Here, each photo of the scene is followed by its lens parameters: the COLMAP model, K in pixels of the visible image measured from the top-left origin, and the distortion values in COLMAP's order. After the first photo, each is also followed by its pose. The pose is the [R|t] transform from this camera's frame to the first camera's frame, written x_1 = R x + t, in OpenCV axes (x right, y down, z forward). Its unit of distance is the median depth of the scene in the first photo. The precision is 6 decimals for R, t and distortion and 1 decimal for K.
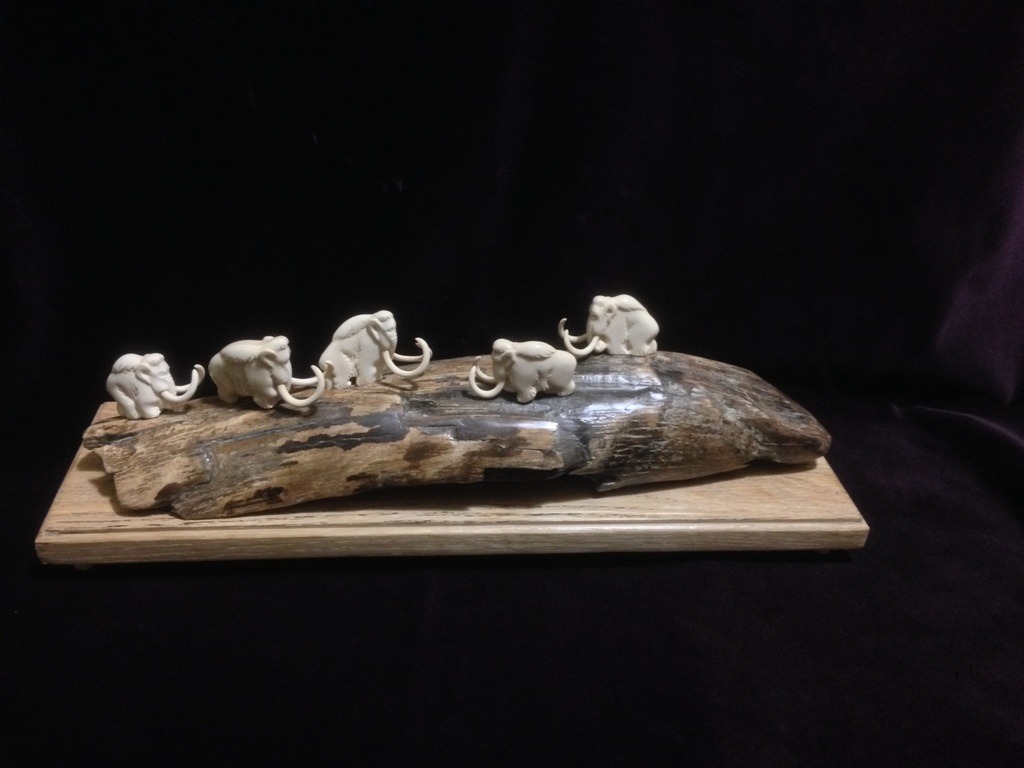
lens RADIAL K [[962.0, 0, 512.0], [0, 962.0, 384.0], [0, 0, 1]] dist [0.079242, 0.001465]
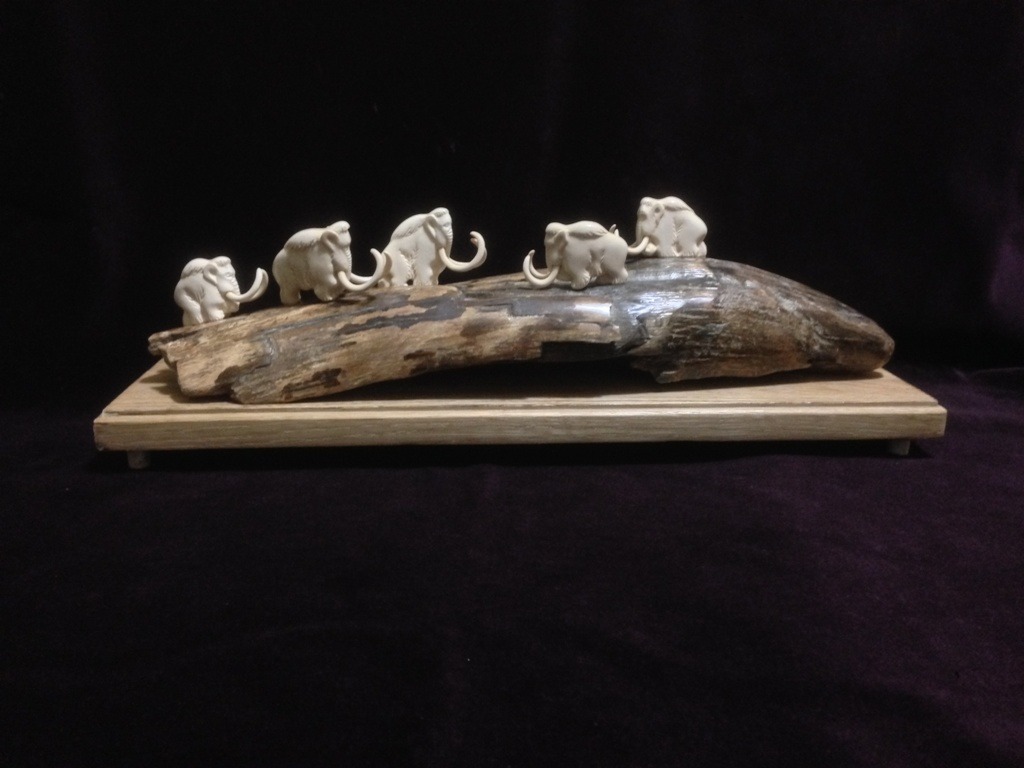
lens RADIAL K [[962.0, 0, 512.0], [0, 962.0, 384.0], [0, 0, 1]] dist [0.079242, 0.001465]
pose [[0.998375, -0.040056, -0.040533, -0.020128], [0.026715, 0.957265, -0.287977, 0.407529], [0.050336, 0.286426, 0.956779, 0.057886]]
